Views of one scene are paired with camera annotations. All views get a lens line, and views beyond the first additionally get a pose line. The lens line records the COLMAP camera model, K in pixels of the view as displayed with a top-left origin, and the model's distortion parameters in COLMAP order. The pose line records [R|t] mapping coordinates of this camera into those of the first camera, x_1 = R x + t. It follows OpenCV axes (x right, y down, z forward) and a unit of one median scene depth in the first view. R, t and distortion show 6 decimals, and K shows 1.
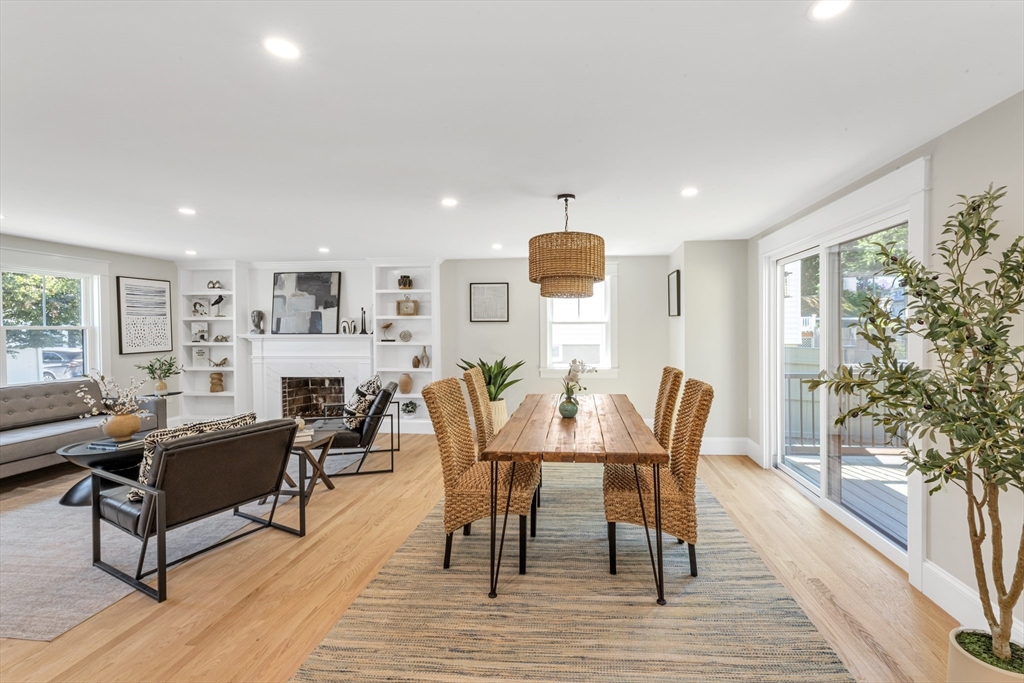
lens RADIAL K [[423.3, 0, 538.9], [0, 423.3, 334.6], [0, 0, 1]] dist [-0.002774, -0.000330]
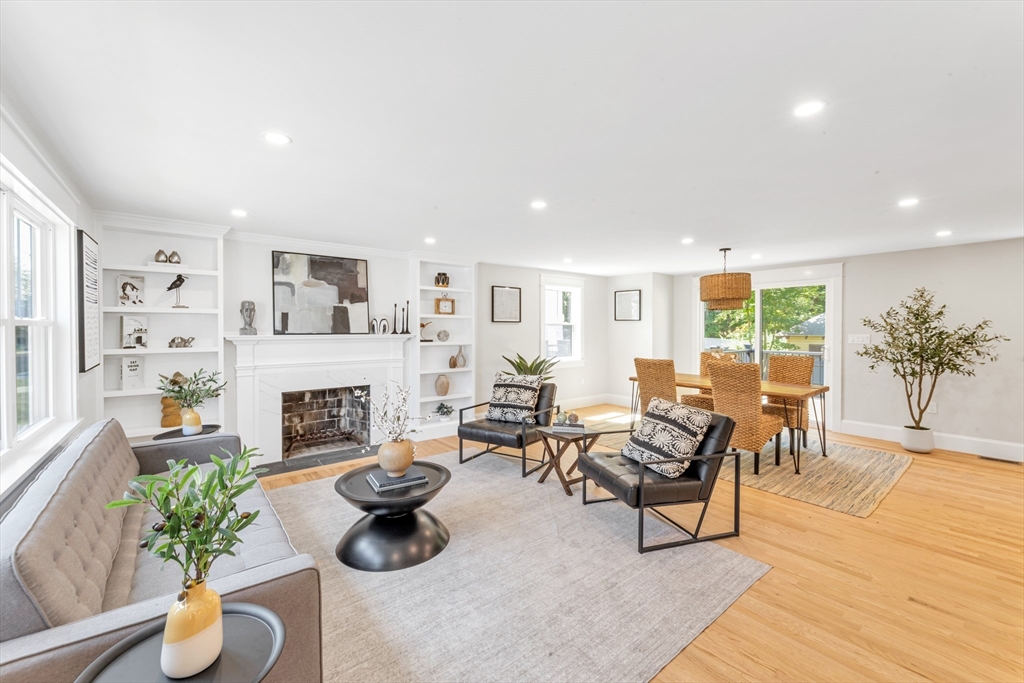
lens RADIAL K [[422.5, 0, 513.0], [0, 422.5, 333.6], [0, 0, 1]] dist [-0.001750, -0.000135]
pose [[0.726457, -0.004517, 0.687197, -0.837235], [0.005067, 0.999986, 0.001217, -0.001701], [-0.687194, 0.002598, 0.726470, 0.188436]]
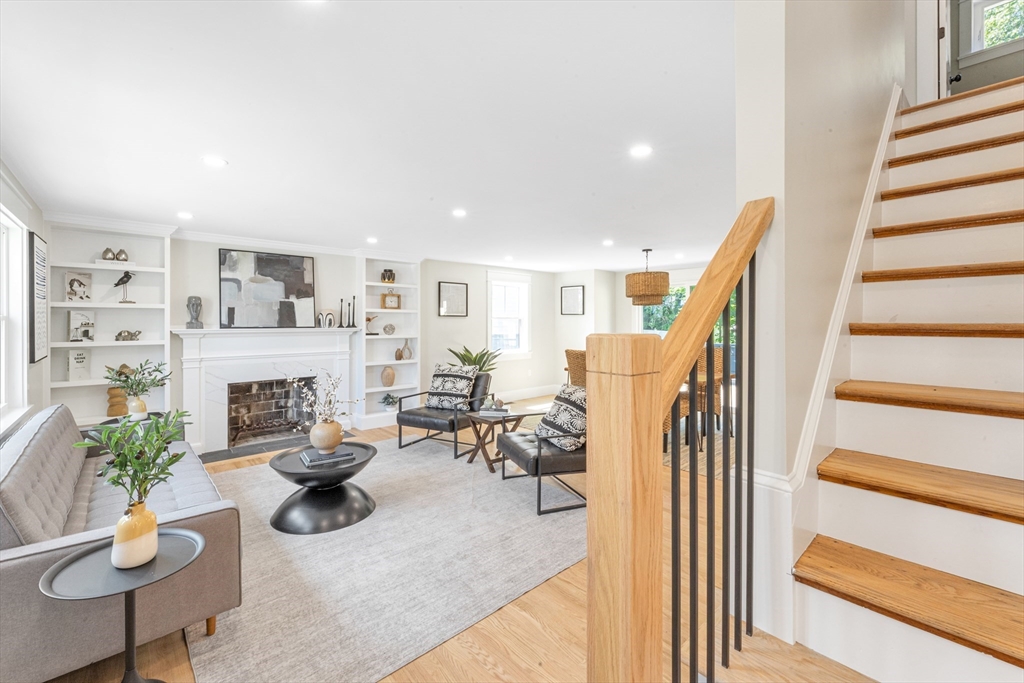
lens RADIAL K [[434.0, 0, 508.6], [0, 434.0, 322.9], [0, 0, 1]] dist [-0.000482, -0.000212]
pose [[0.687971, 0.002235, 0.725735, -0.847619], [0.006249, 0.999940, -0.009004, -0.000559], [-0.725711, 0.010729, 0.687916, 0.079110]]
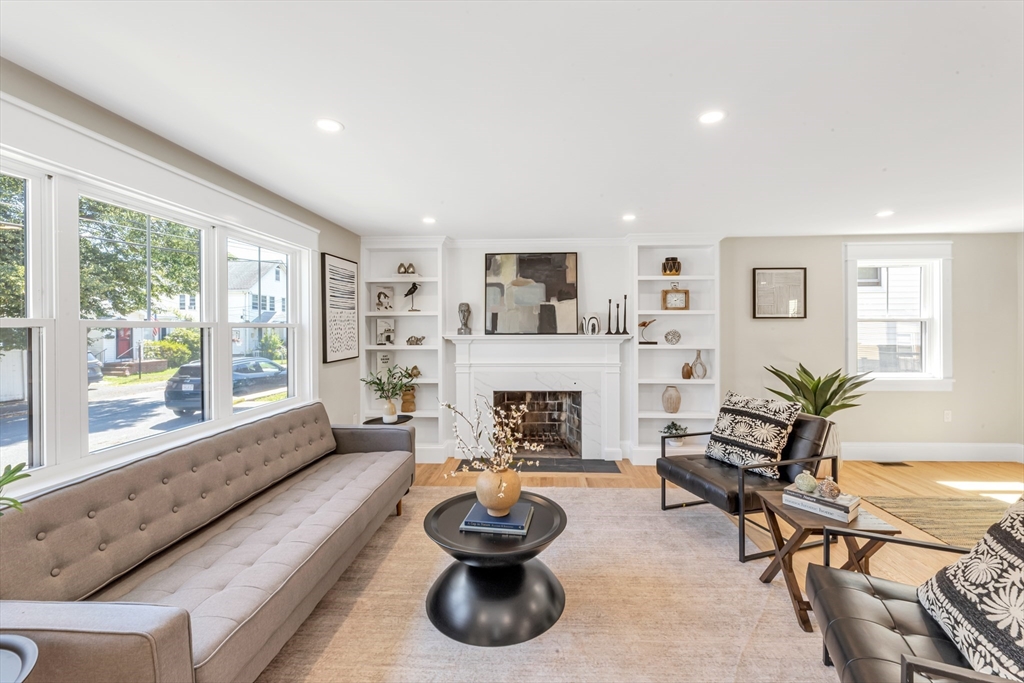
lens RADIAL K [[424.0, 0, 514.4], [0, 424.0, 329.1], [0, 0, 1]] dist [0.000492, -0.000246]
pose [[0.999360, -0.000256, 0.035781, -0.609870], [0.000630, 0.999945, -0.010446, -0.002791], [-0.035777, 0.010462, 0.999305, 0.242851]]
